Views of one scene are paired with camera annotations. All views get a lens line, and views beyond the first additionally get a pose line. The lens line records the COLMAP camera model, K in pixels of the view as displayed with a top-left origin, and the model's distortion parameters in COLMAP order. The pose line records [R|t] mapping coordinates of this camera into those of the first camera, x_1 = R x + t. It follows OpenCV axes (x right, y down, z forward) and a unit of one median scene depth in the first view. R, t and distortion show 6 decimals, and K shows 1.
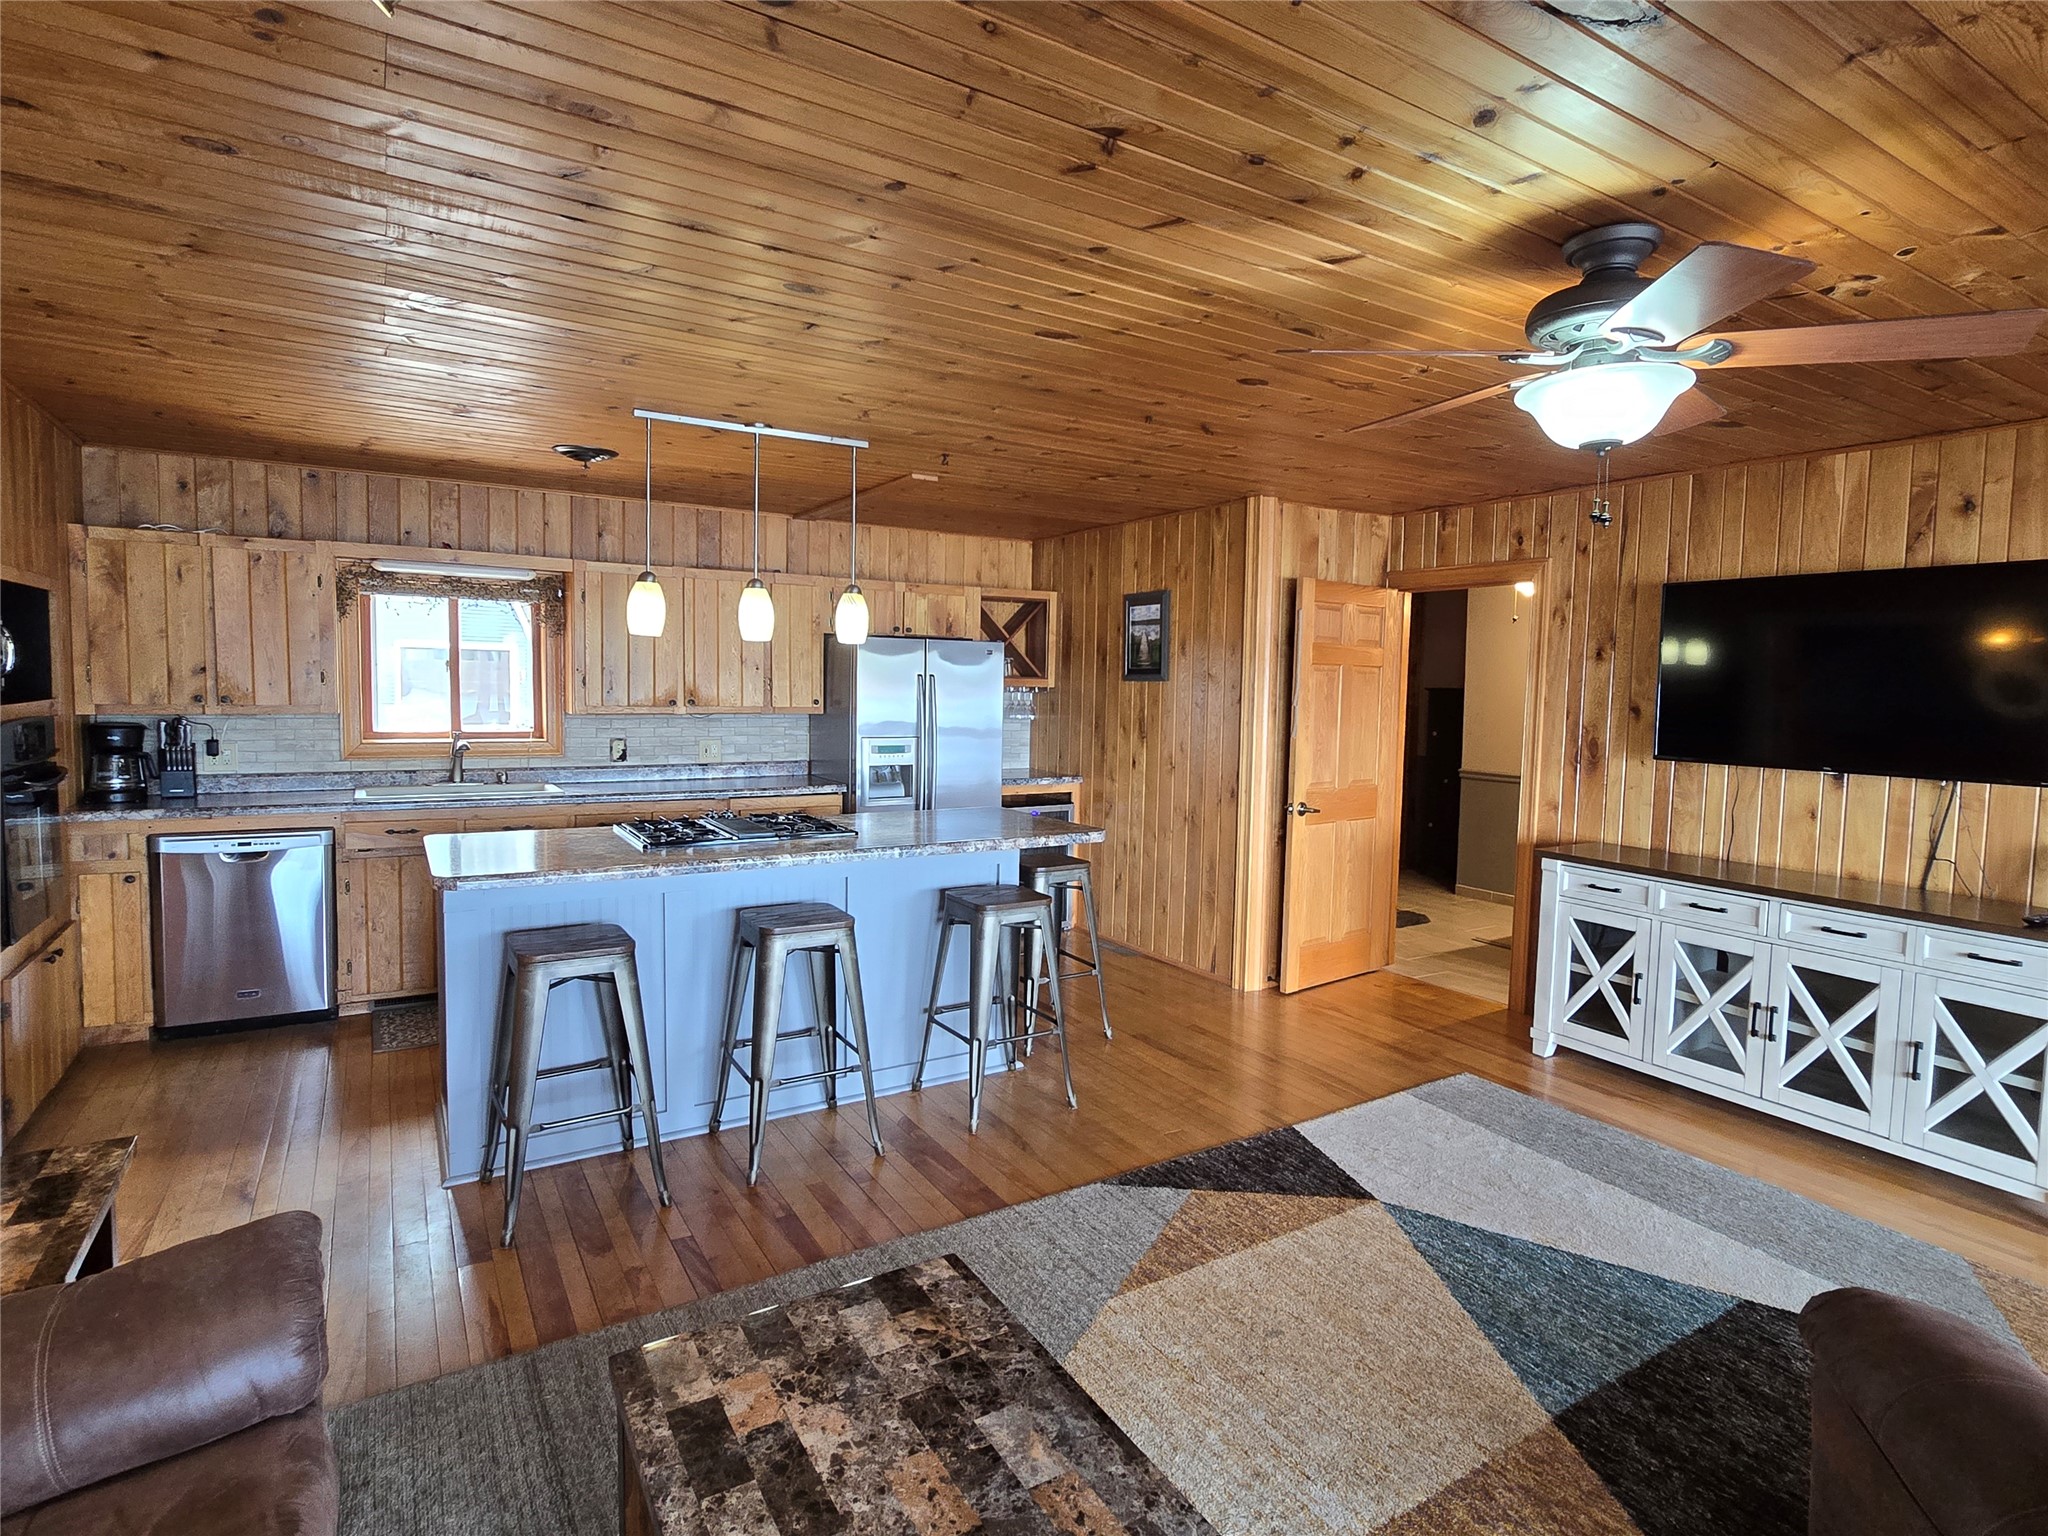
lens RADIAL K [[1057.6, 0, 1038.0], [0, 1057.6, 756.1], [0, 0, 1]] dist [-0.001919, -0.000608]
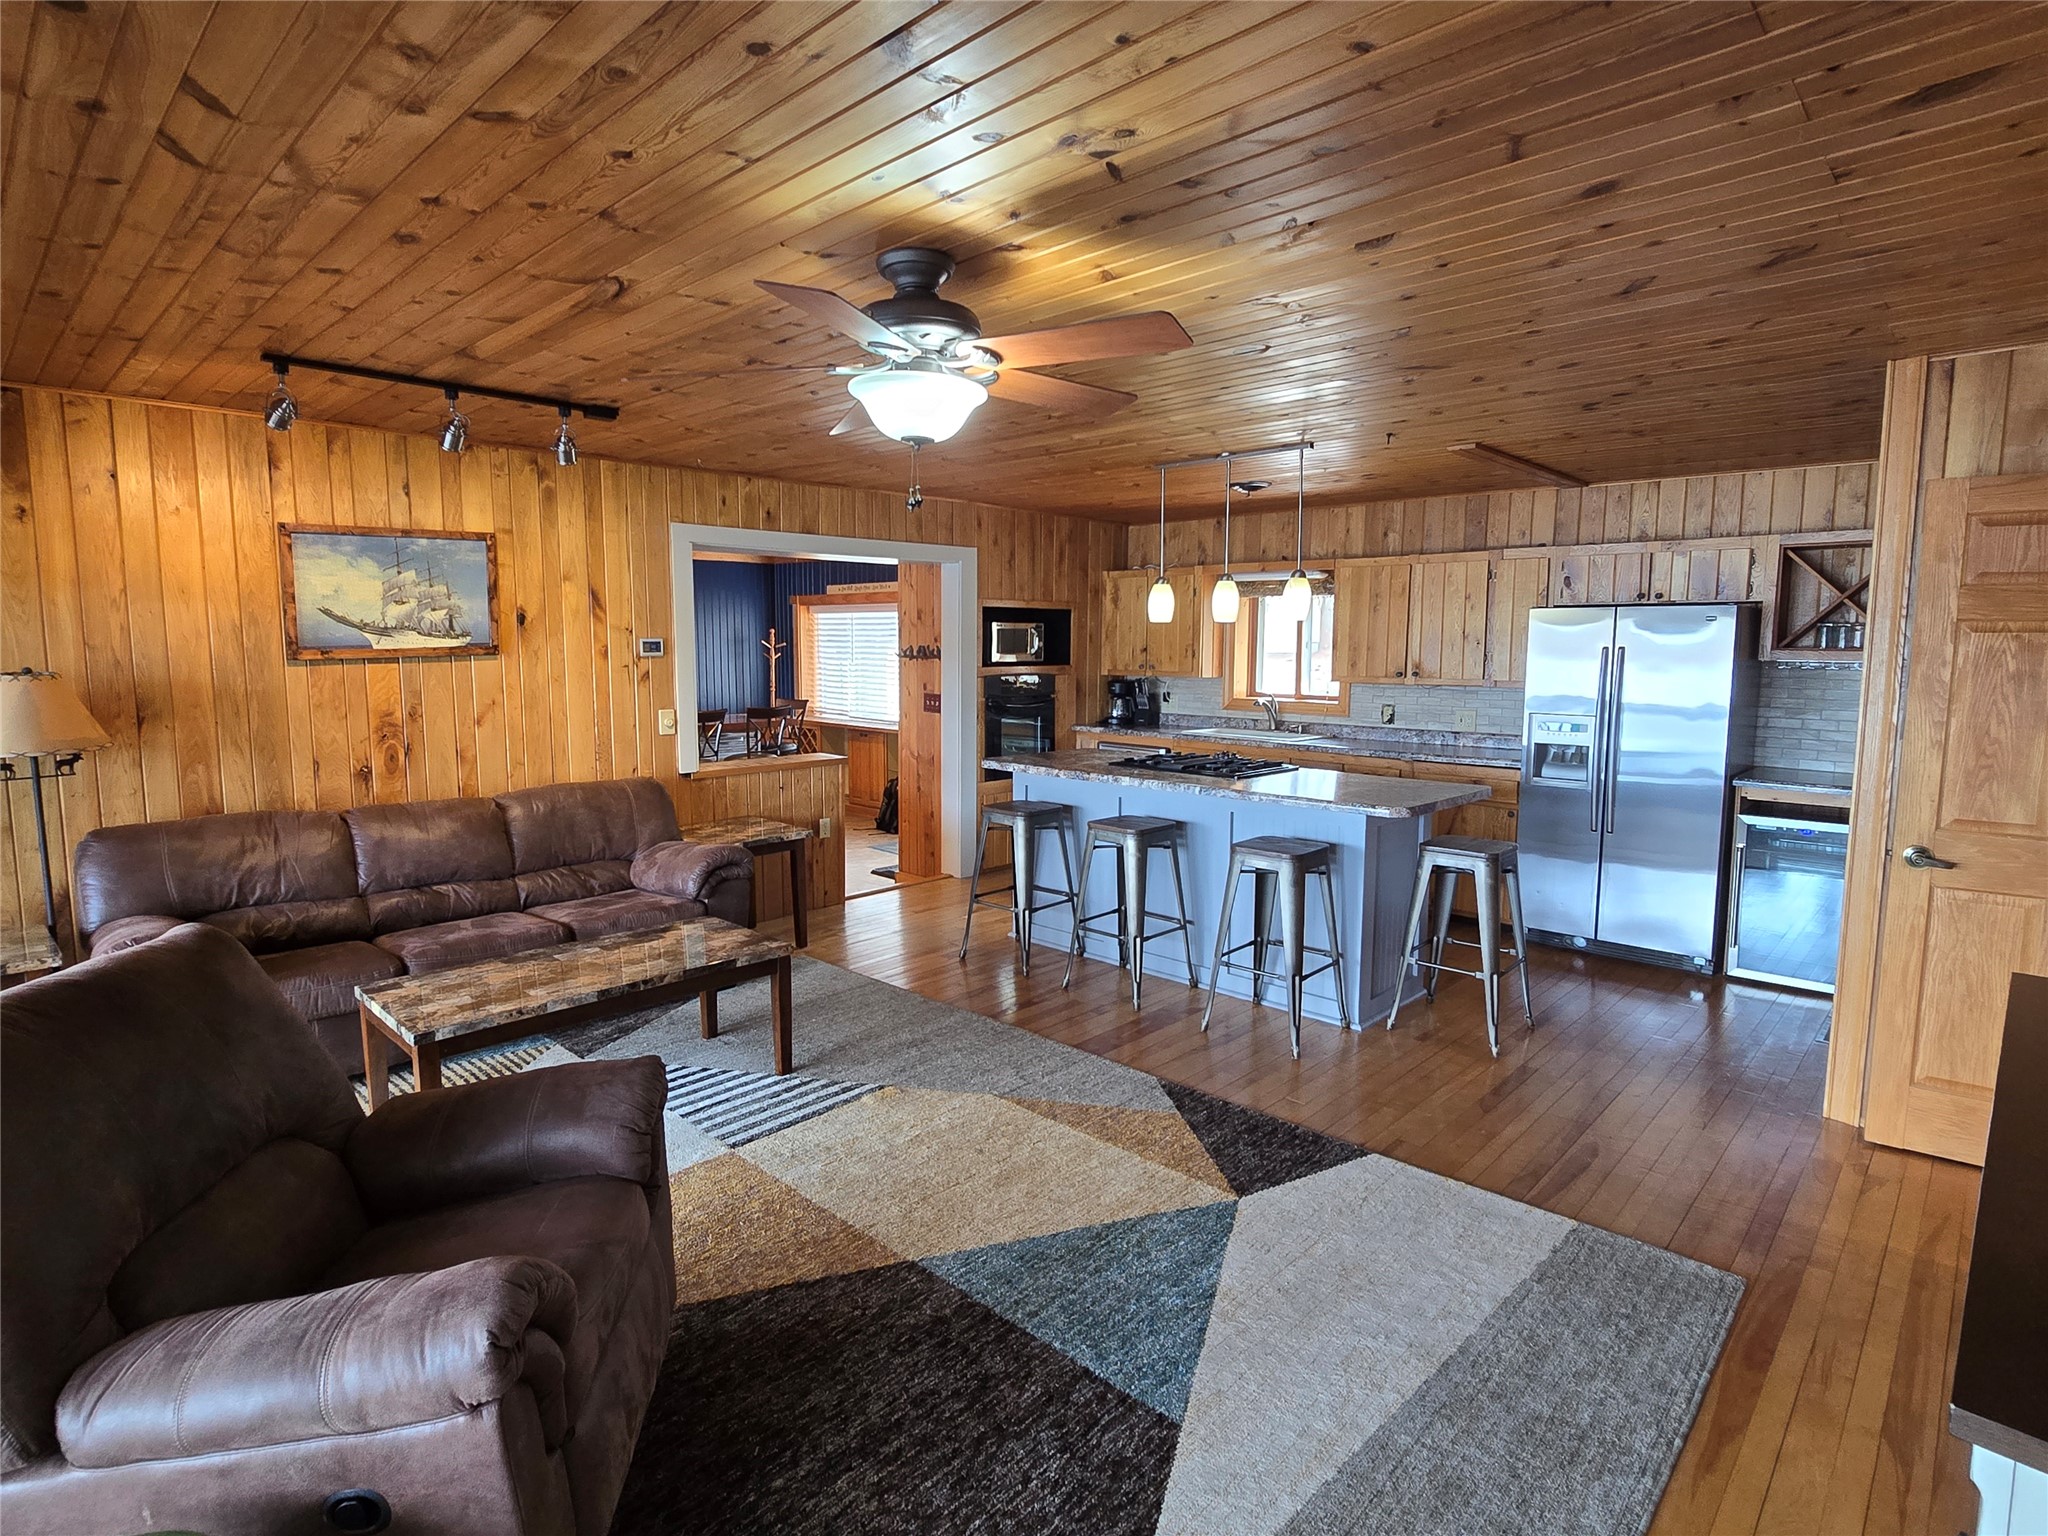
lens RADIAL K [[1054.7, 0, 1043.7], [0, 1054.7, 750.0], [0, 0, 1]] dist [-0.000186, -0.000765]
pose [[0.255215, 0.079799, -0.963586, 0.801902], [-0.069967, 0.995500, 0.063911, -0.017517], [0.964349, 0.051108, 0.259650, 0.395724]]
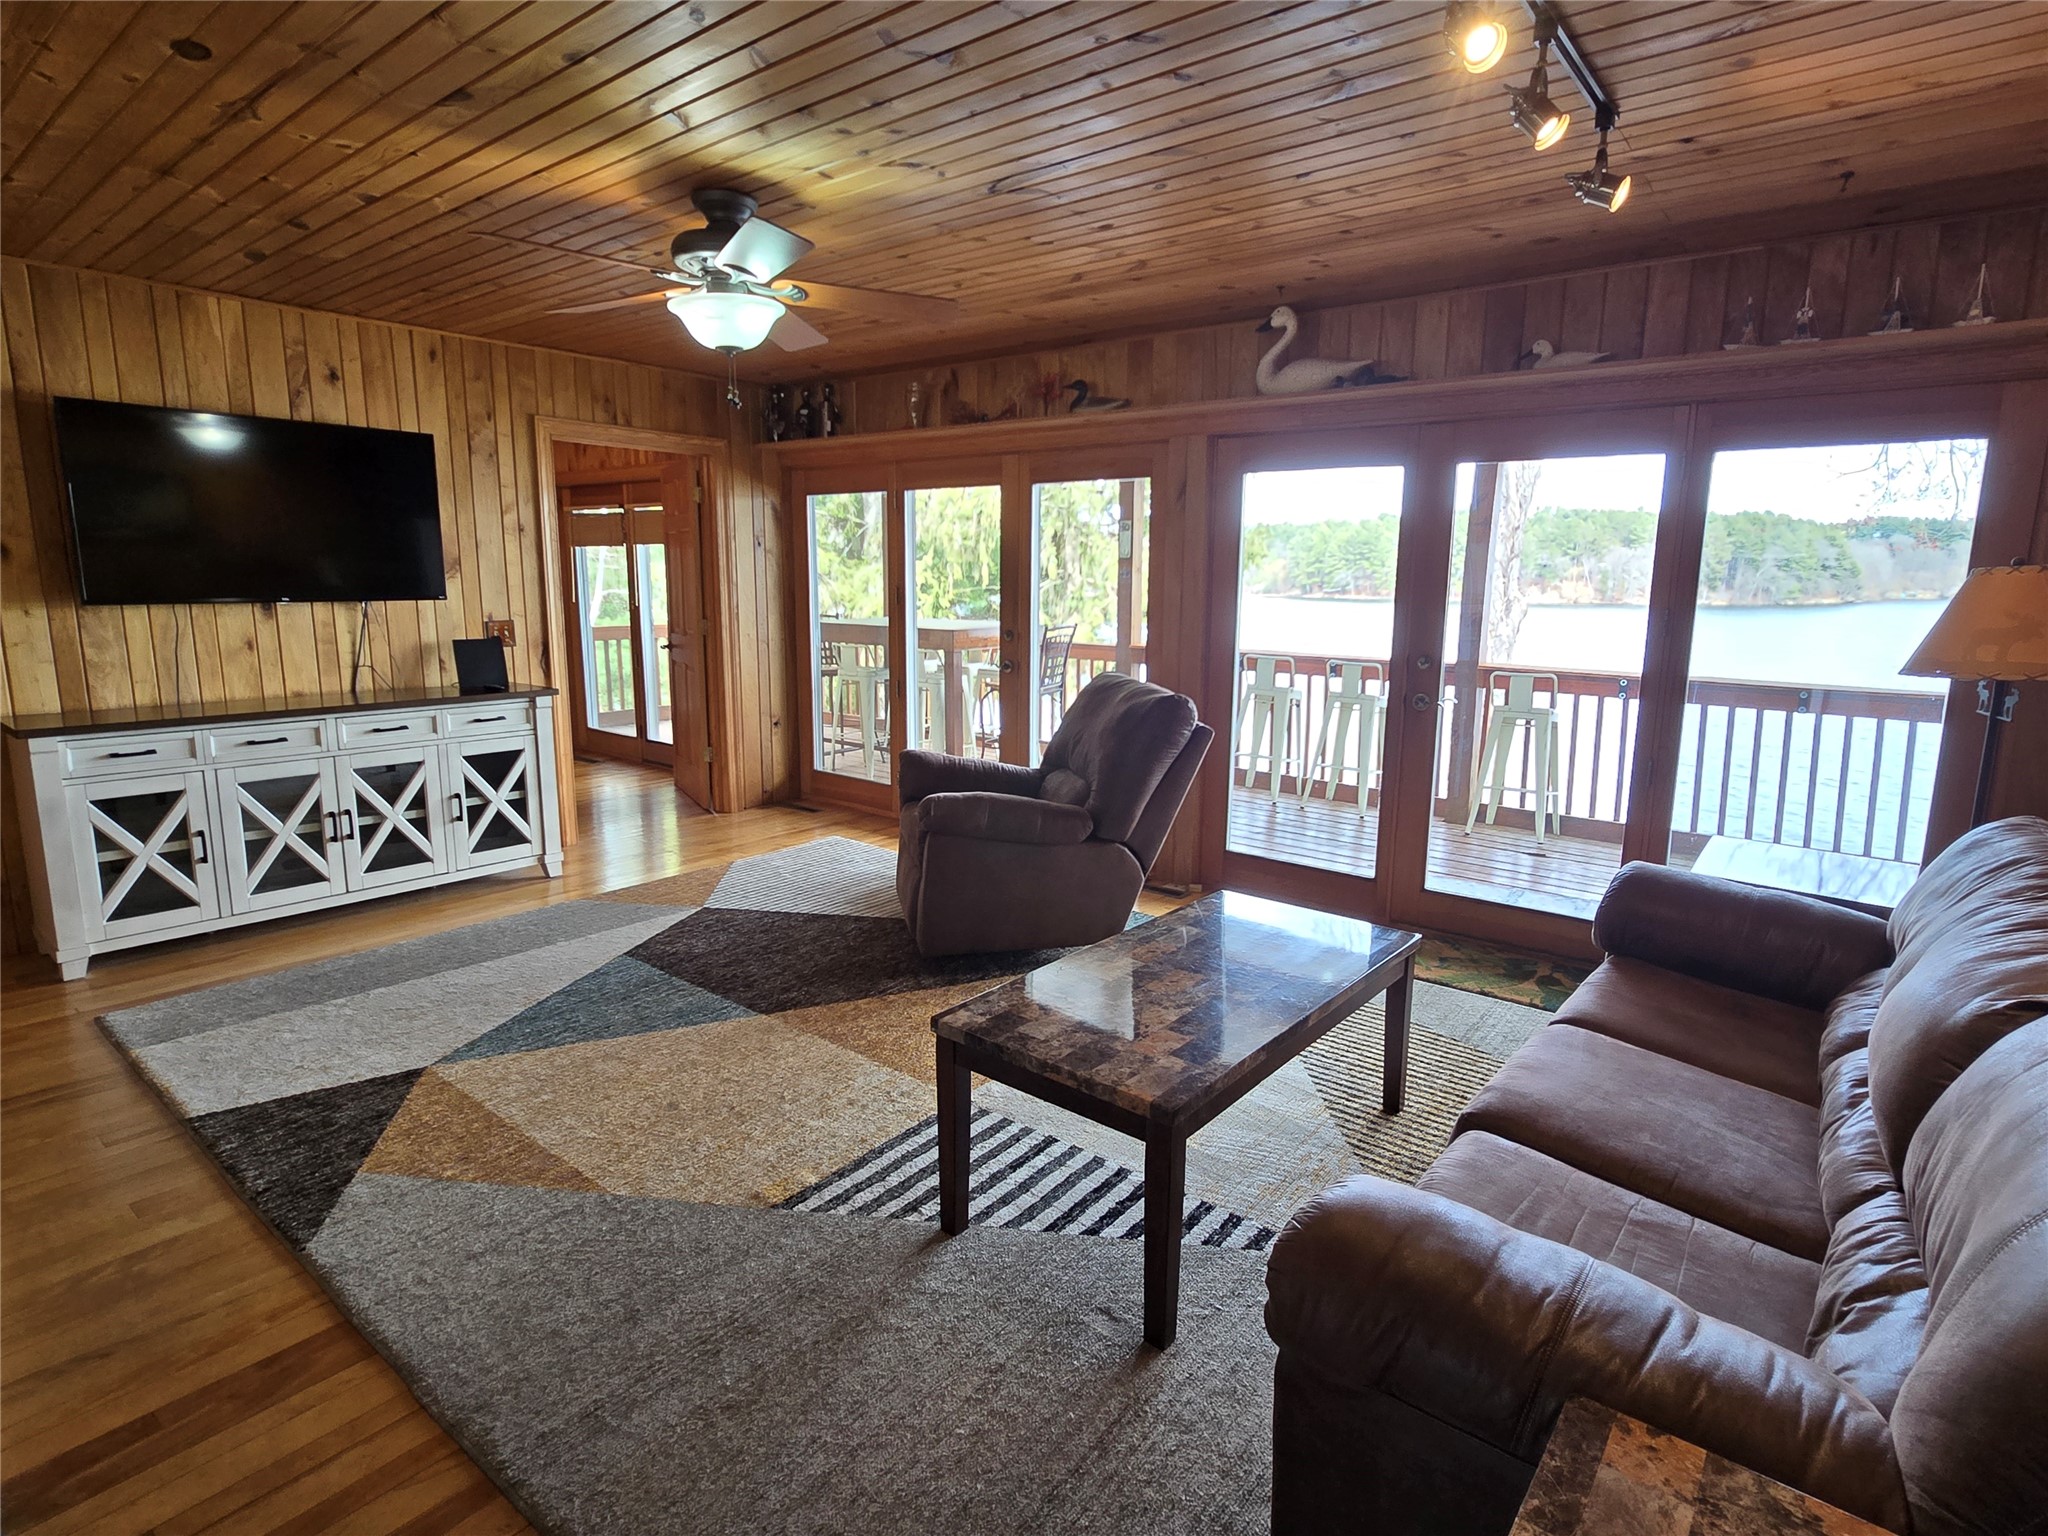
lens RADIAL K [[1054.7, 0, 1043.7], [0, 1054.7, 750.0], [0, 0, 1]] dist [-0.000186, -0.000765]
pose [[-0.332507, -0.177234, 0.926298, -0.480721], [0.053161, 0.977099, 0.206037, -0.016260], [-0.941601, 0.117752, -0.315470, 0.518921]]
